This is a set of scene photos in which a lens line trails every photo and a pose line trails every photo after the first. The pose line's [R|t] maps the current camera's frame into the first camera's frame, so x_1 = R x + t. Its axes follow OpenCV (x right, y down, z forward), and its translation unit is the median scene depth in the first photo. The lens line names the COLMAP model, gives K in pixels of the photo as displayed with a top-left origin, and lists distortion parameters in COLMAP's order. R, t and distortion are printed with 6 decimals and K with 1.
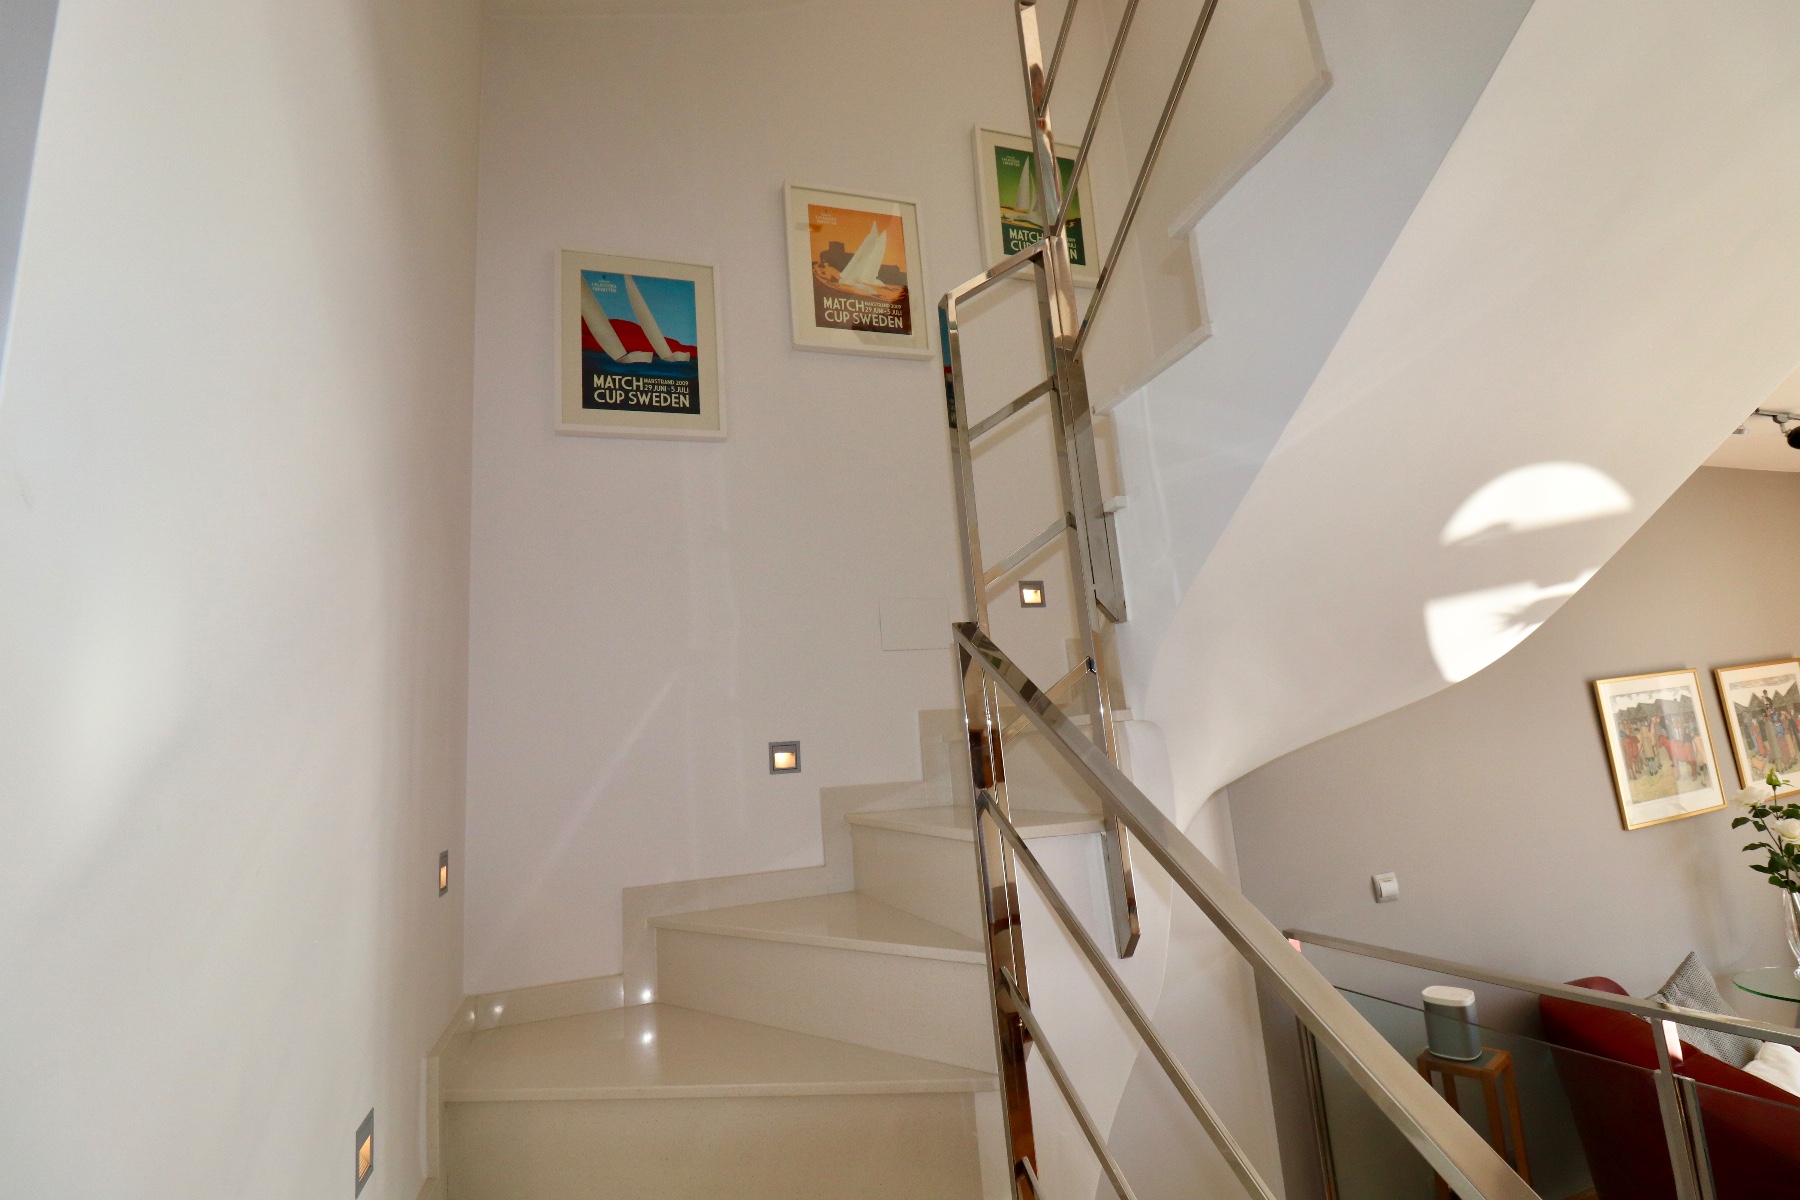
lens RADIAL K [[836.8, 0, 908.4], [0, 836.8, 600.2], [0, 0, 1]] dist [-0.000603, -0.010875]
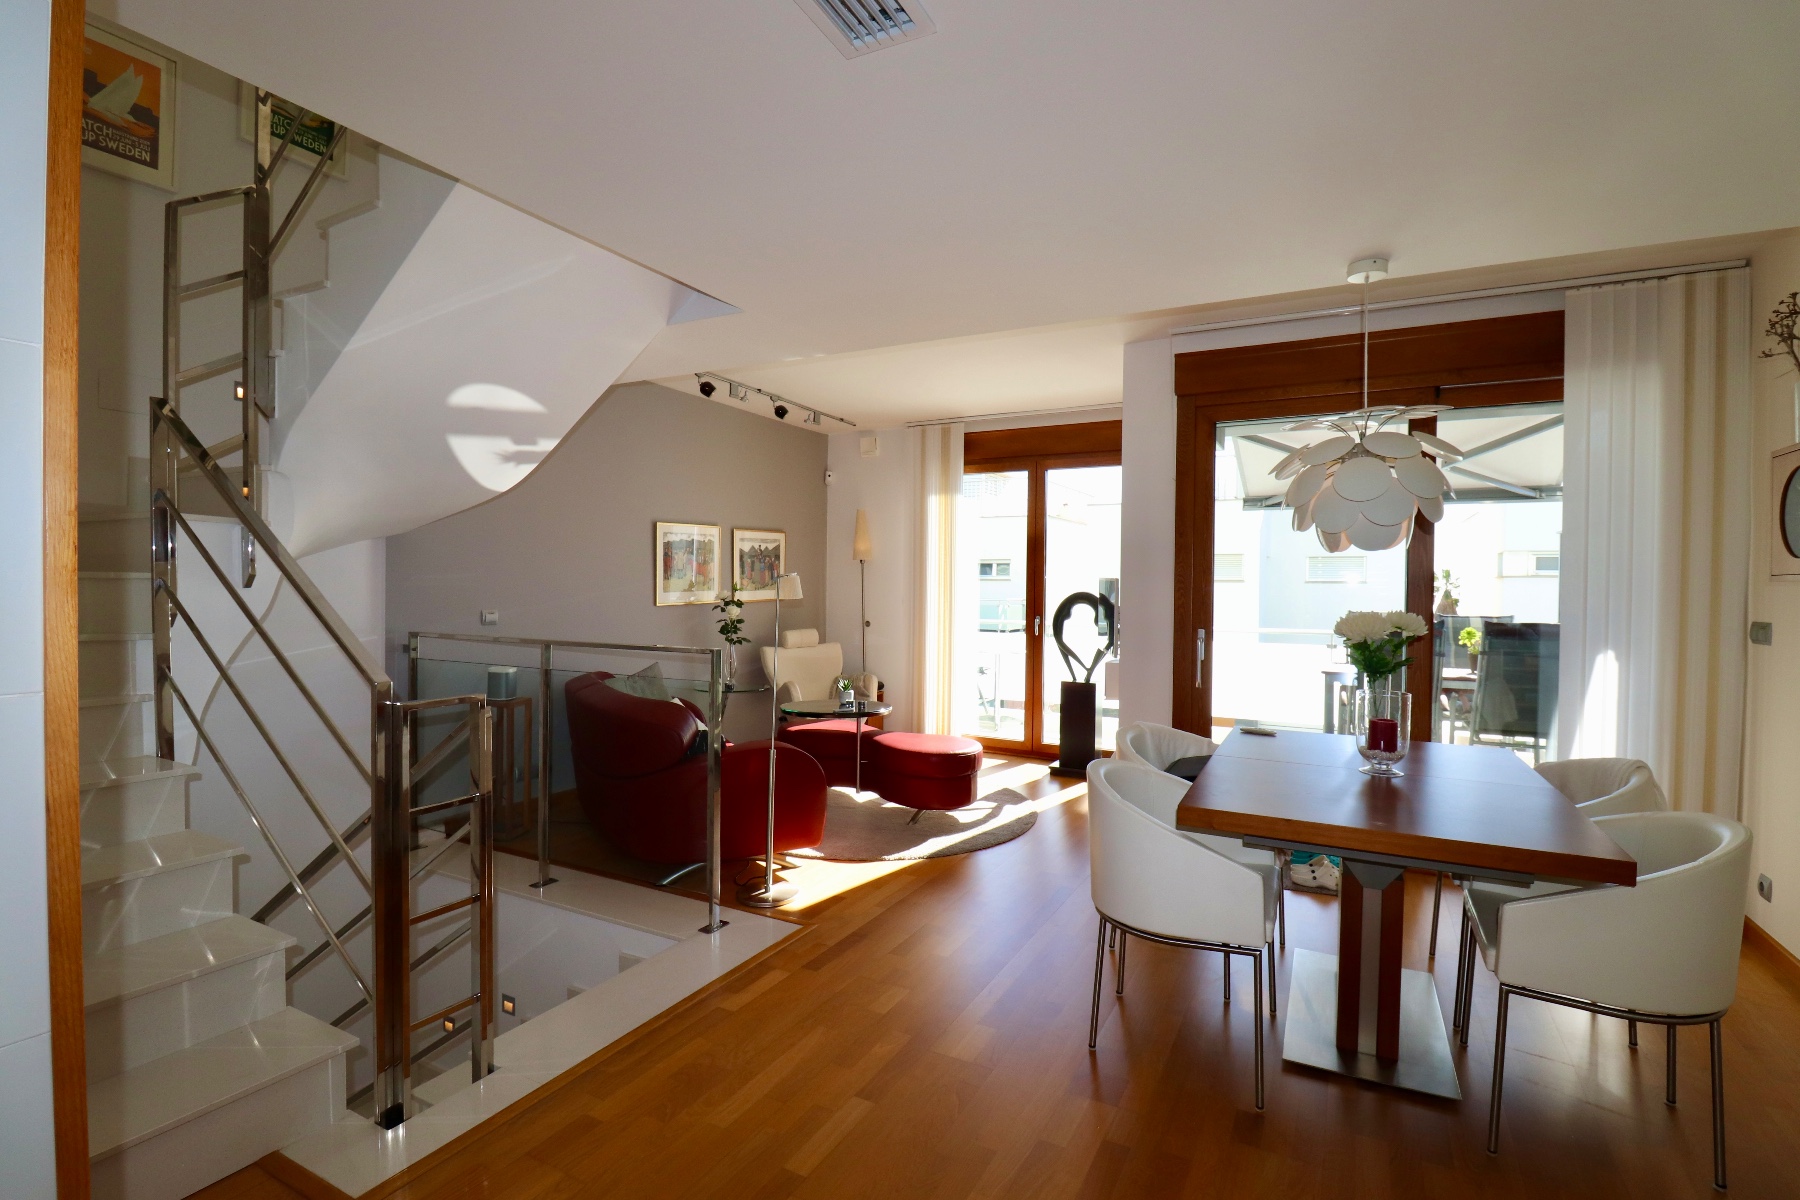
lens RADIAL K [[836.8, 0, 908.4], [0, 836.8, 600.2], [0, 0, 1]] dist [-0.000603, -0.010875]
pose [[0.728086, 0.081163, 0.680664, 0.028569], [-0.200194, 0.974853, 0.097899, -0.022023], [-0.655601, -0.207543, 0.726025, -0.673815]]
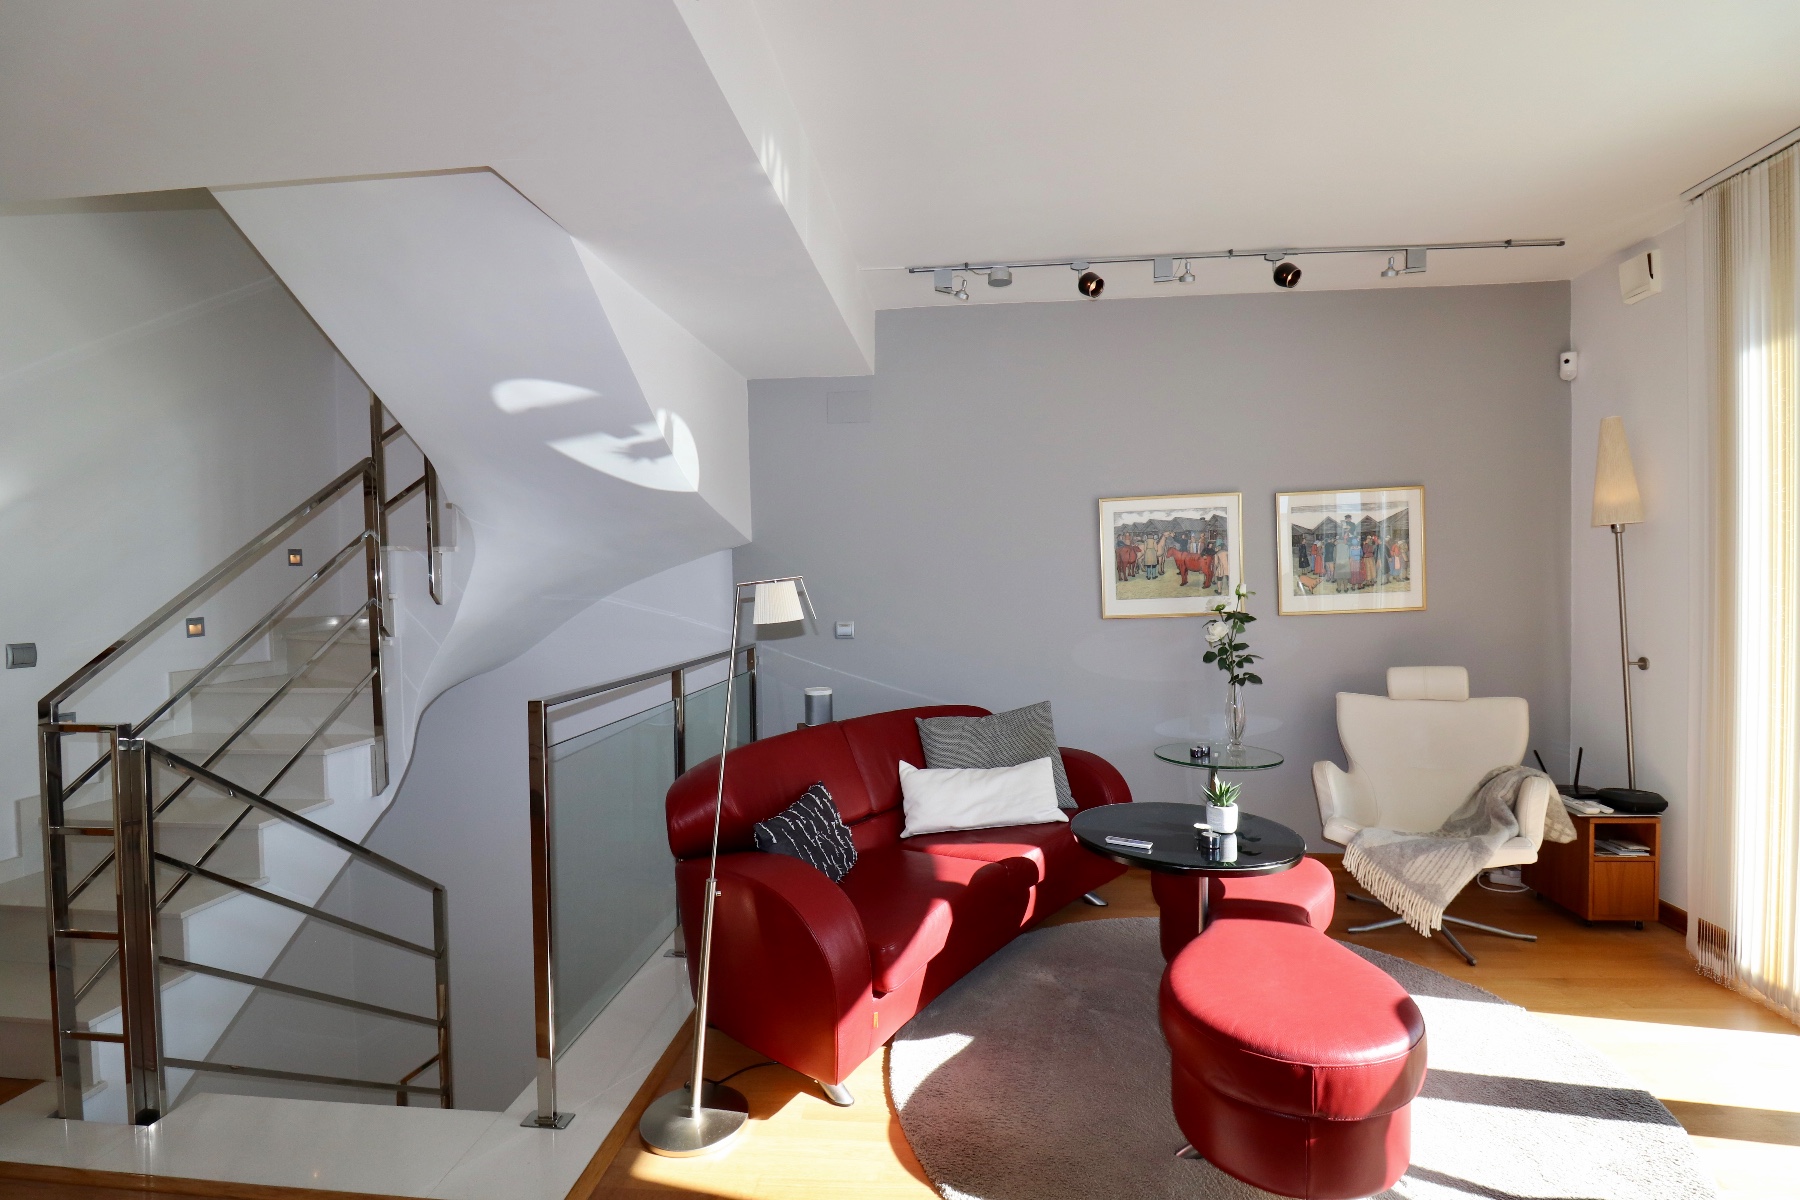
lens RADIAL K [[836.8, 0, 908.4], [0, 836.8, 600.2], [0, 0, 1]] dist [-0.000603, -0.010875]
pose [[0.905647, 0.081066, -0.416210, 1.125734], [0.017211, 0.973718, 0.227104, -0.043389], [0.423682, -0.212840, 0.880450, -0.235062]]
